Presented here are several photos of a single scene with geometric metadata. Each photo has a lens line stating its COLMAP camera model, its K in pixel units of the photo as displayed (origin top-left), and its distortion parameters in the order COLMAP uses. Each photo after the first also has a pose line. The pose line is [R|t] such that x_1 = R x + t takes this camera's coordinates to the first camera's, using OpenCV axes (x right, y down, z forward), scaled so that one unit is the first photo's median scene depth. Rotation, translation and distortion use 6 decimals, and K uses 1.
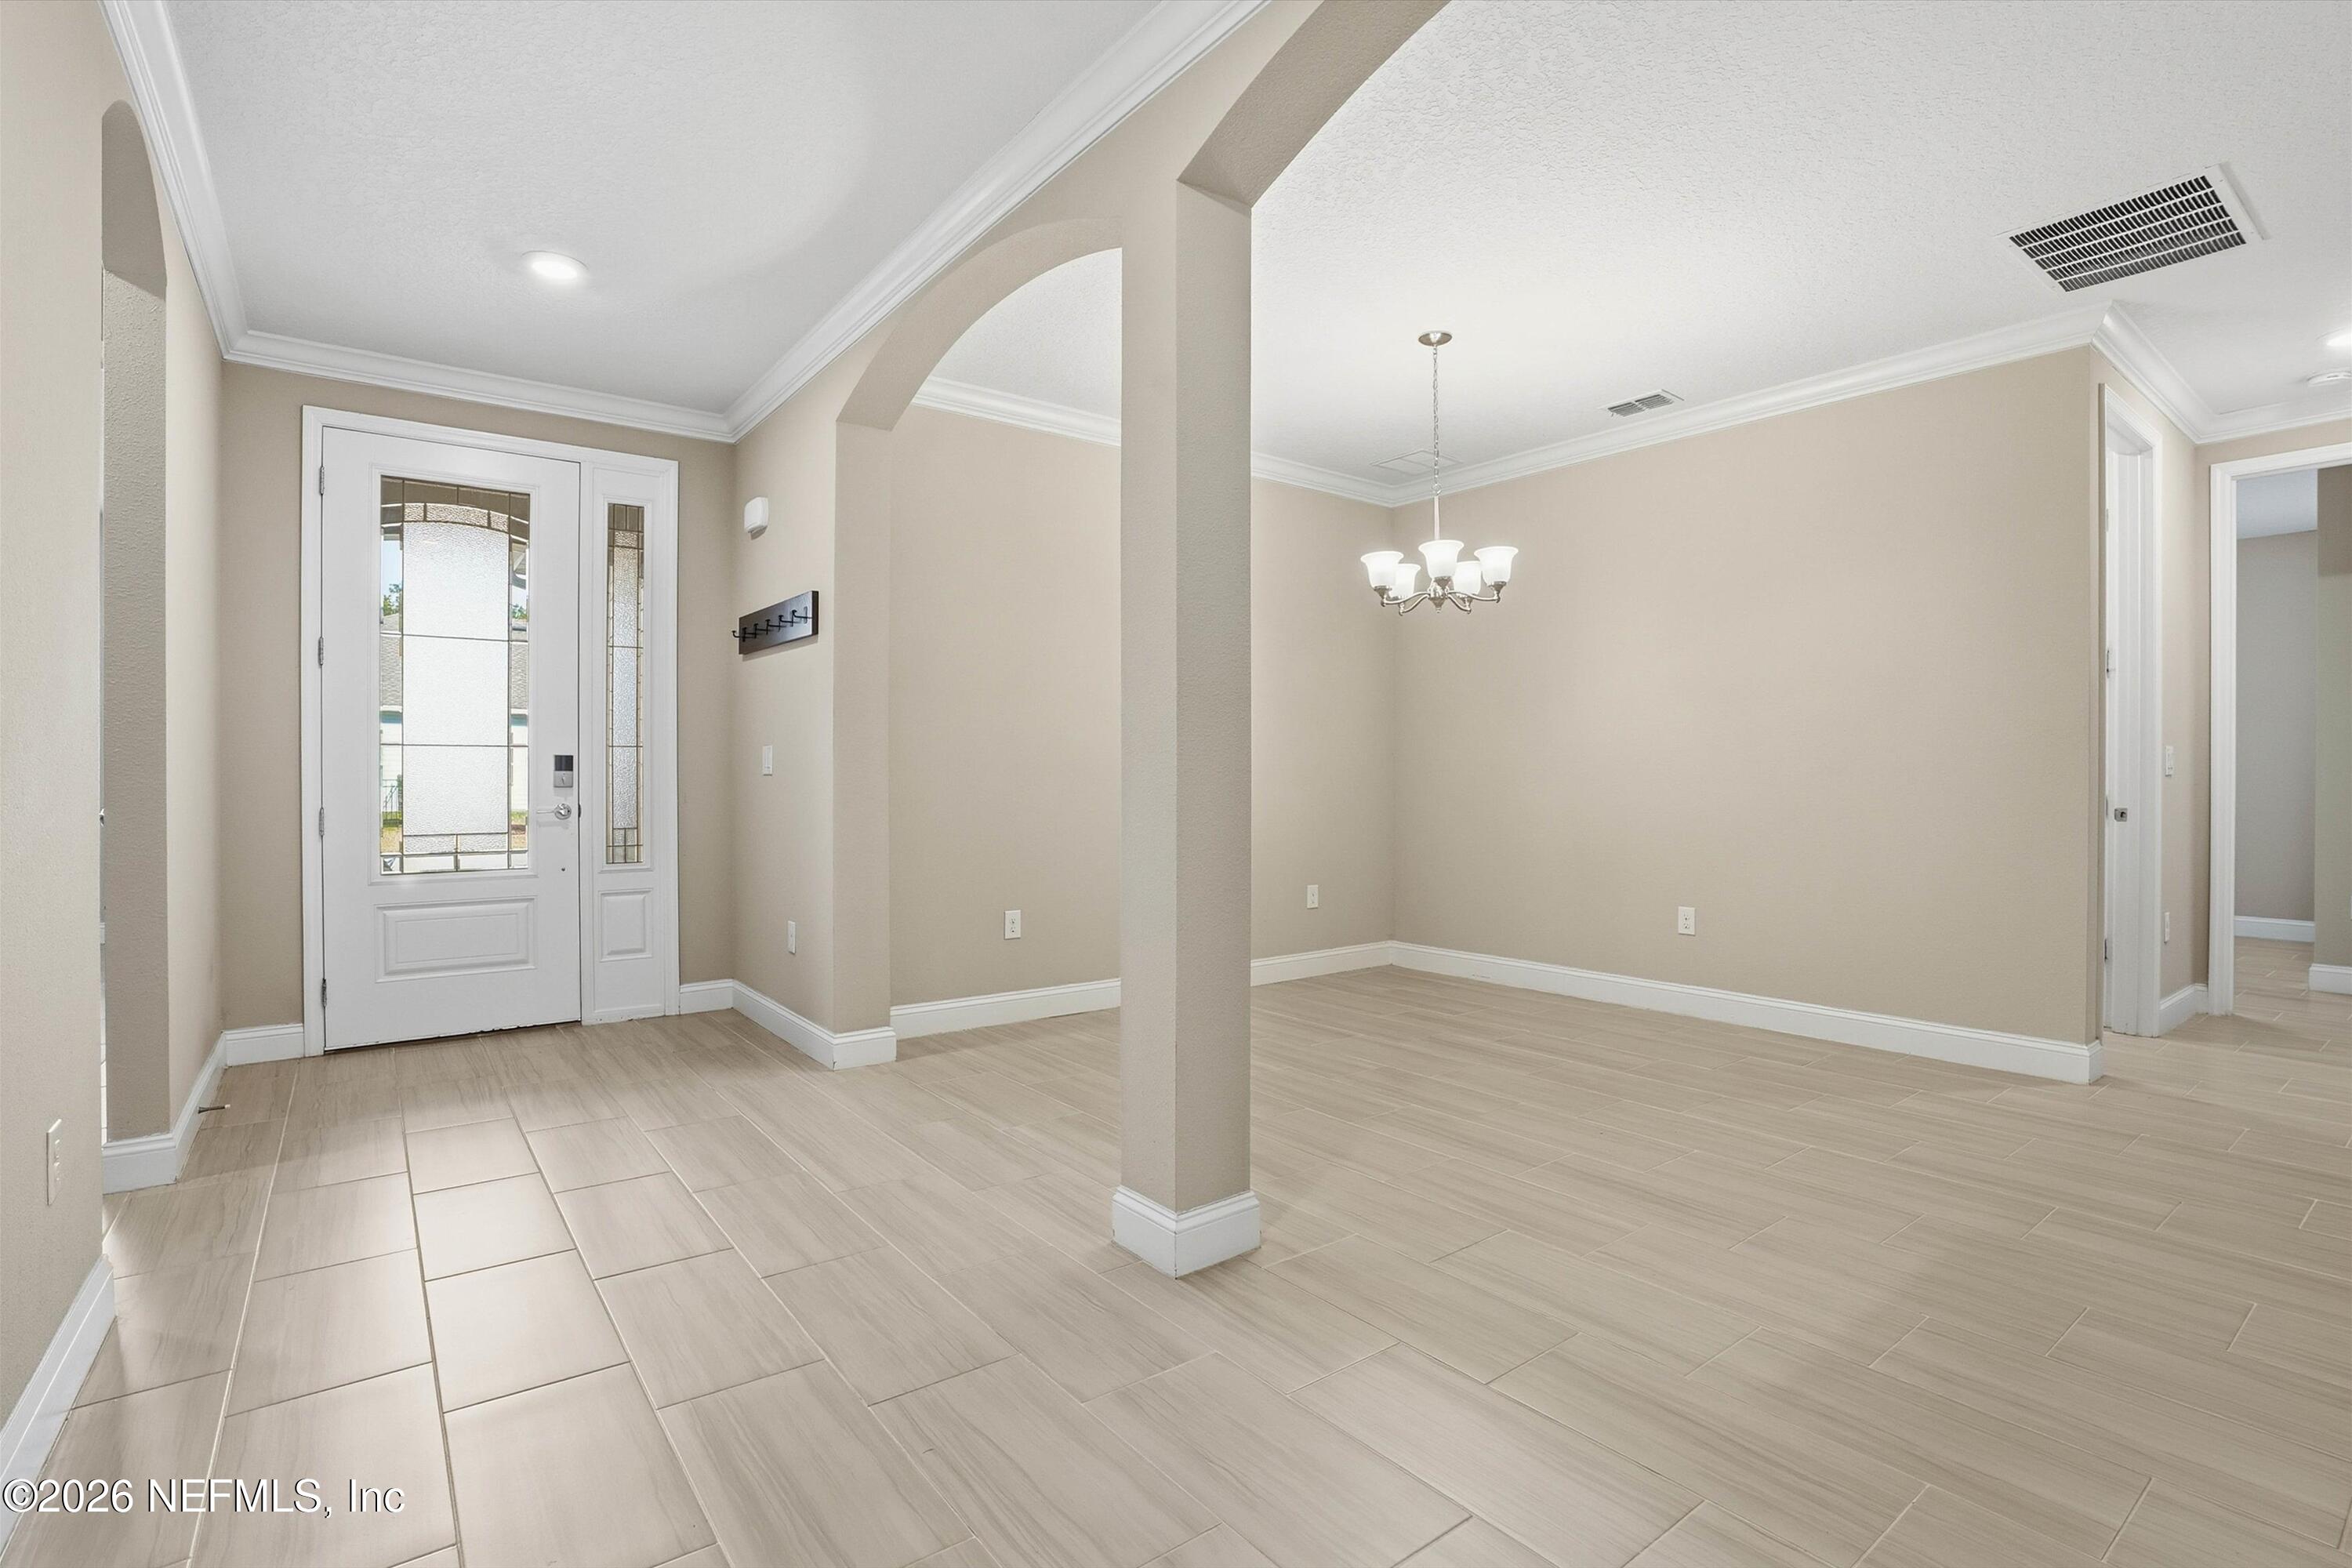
lens RADIAL K [[1103.2, 0, 1185.4], [0, 1103.2, 776.6], [0, 0, 1]] dist [-0.034568, -0.002431]
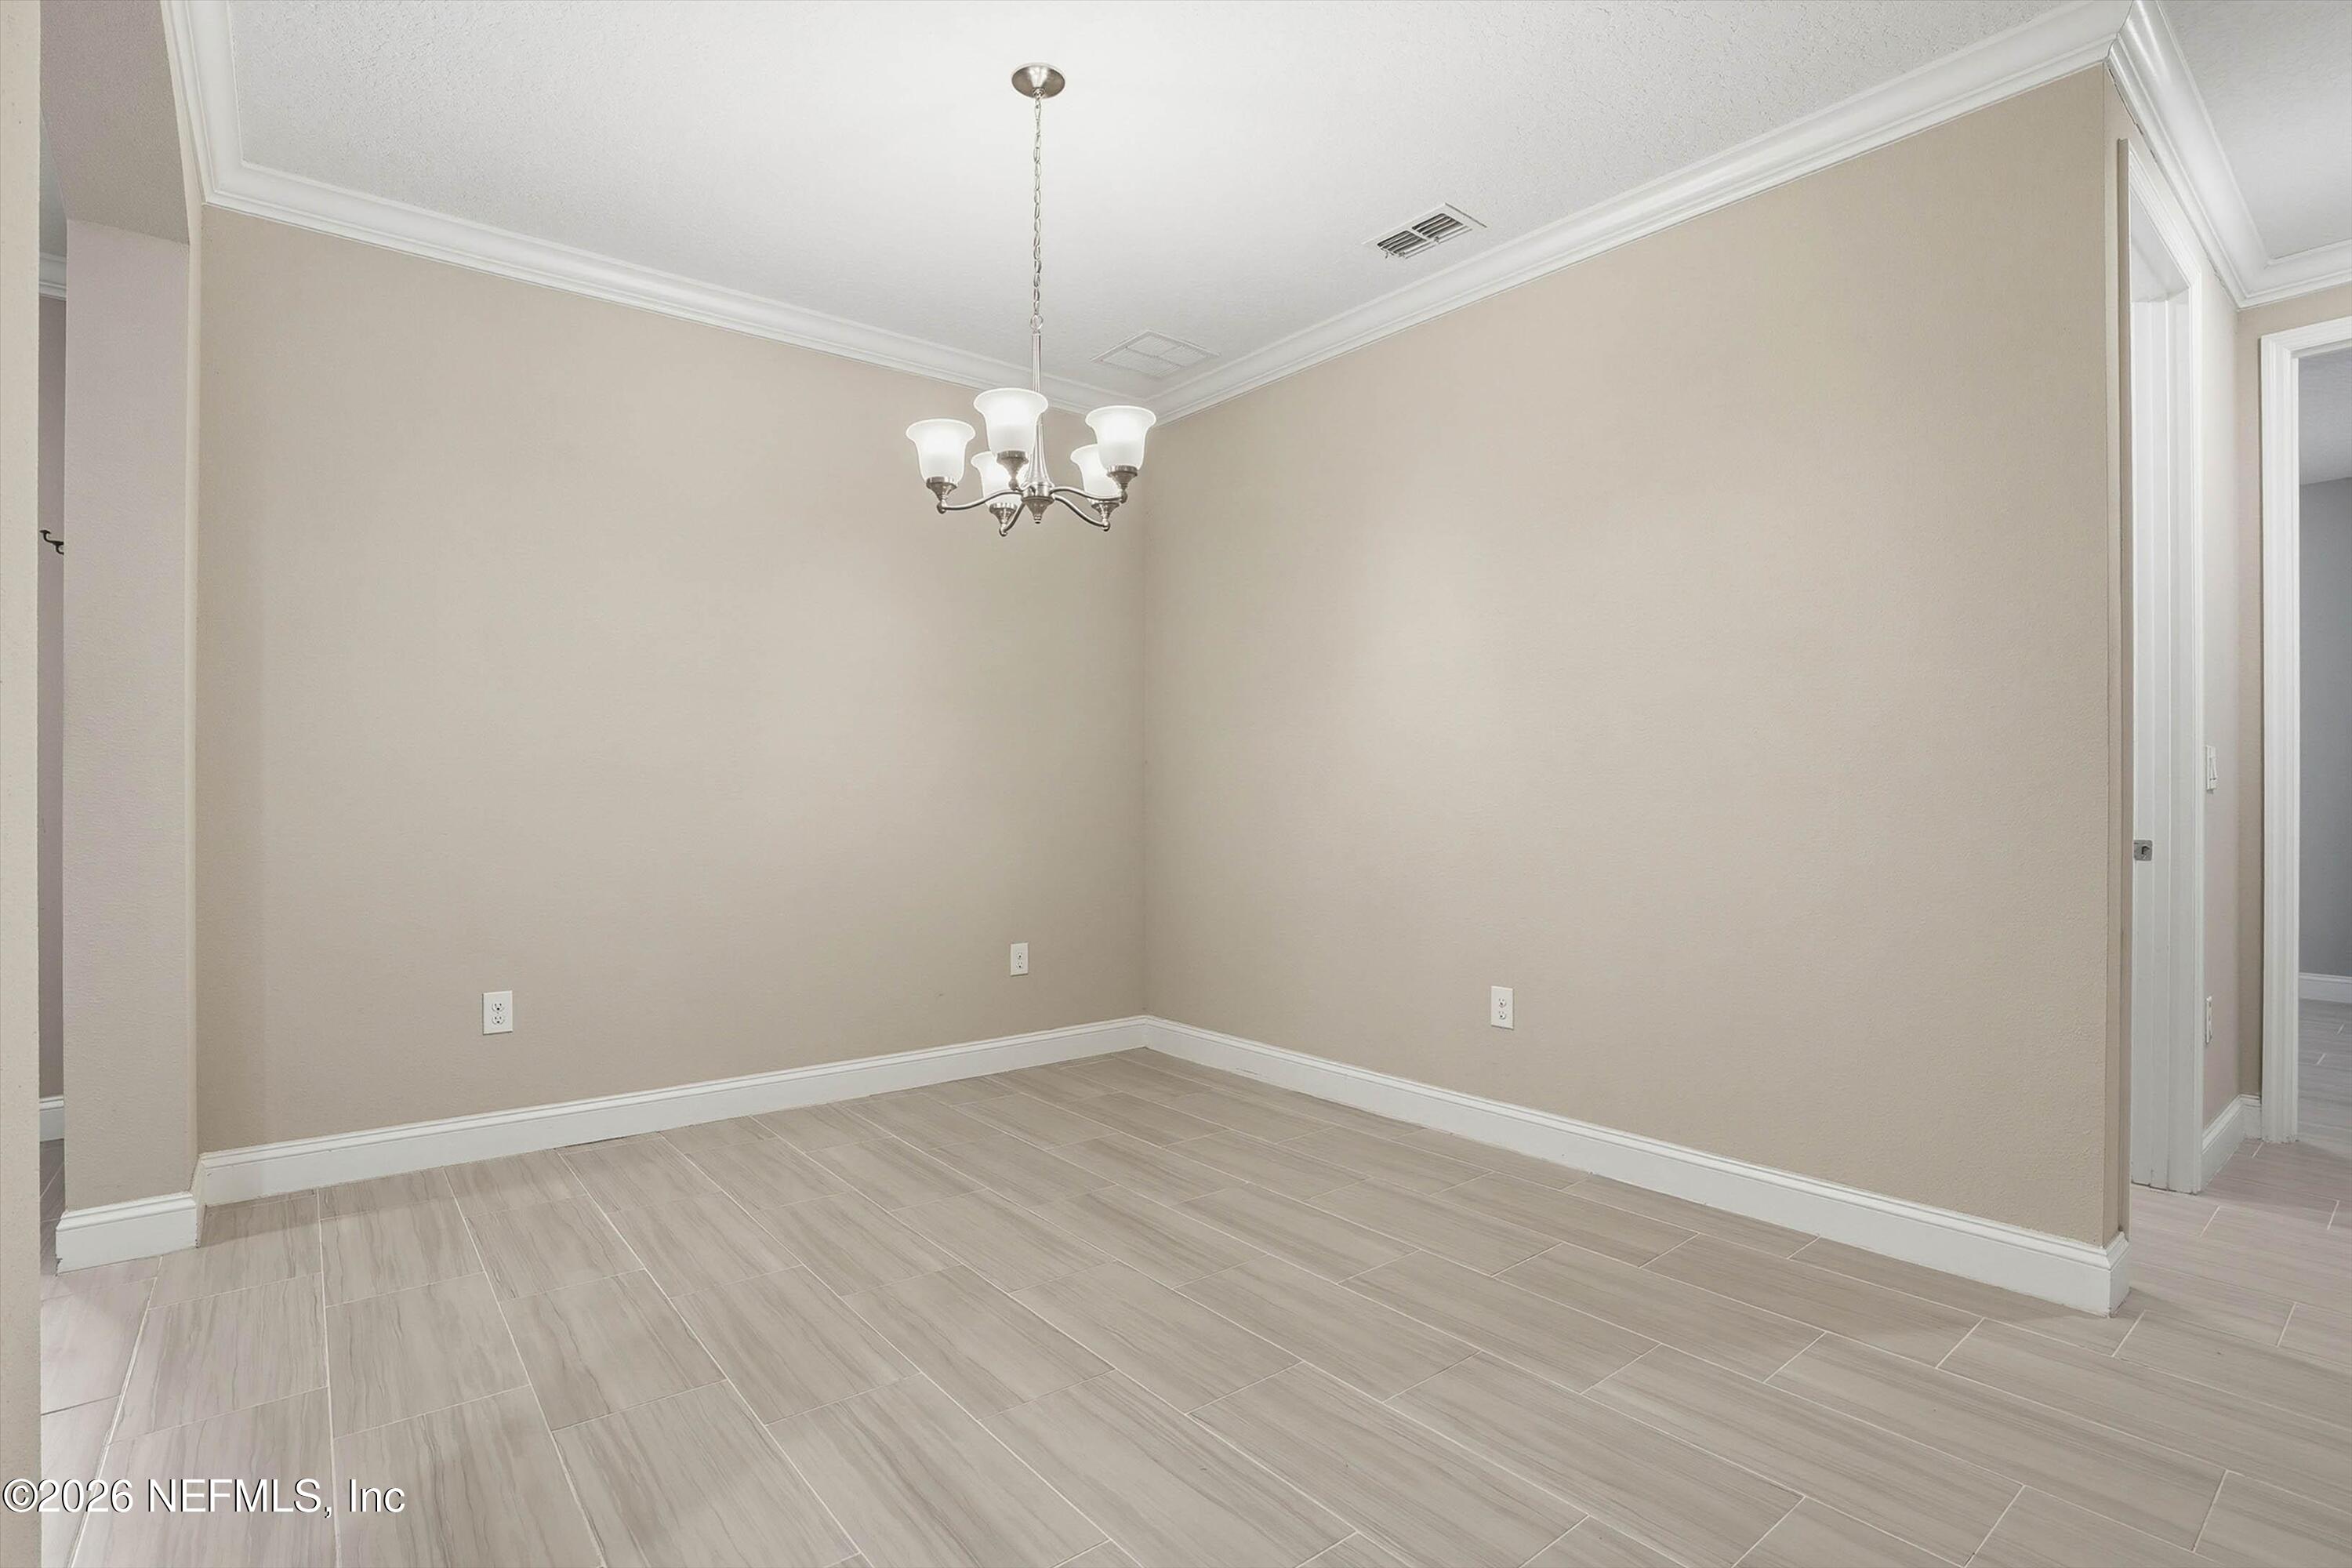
lens RADIAL K [[1103.2, 0, 1170.0], [0, 1103.2, 789.6], [0, 0, 1]] dist [-0.034568, -0.002431]
pose [[0.999892, -0.000089, 0.014698, 0.260771], [0.000158, 0.999989, -0.004732, 0.000722], [-0.014697, 0.004733, 0.999881, 0.347234]]
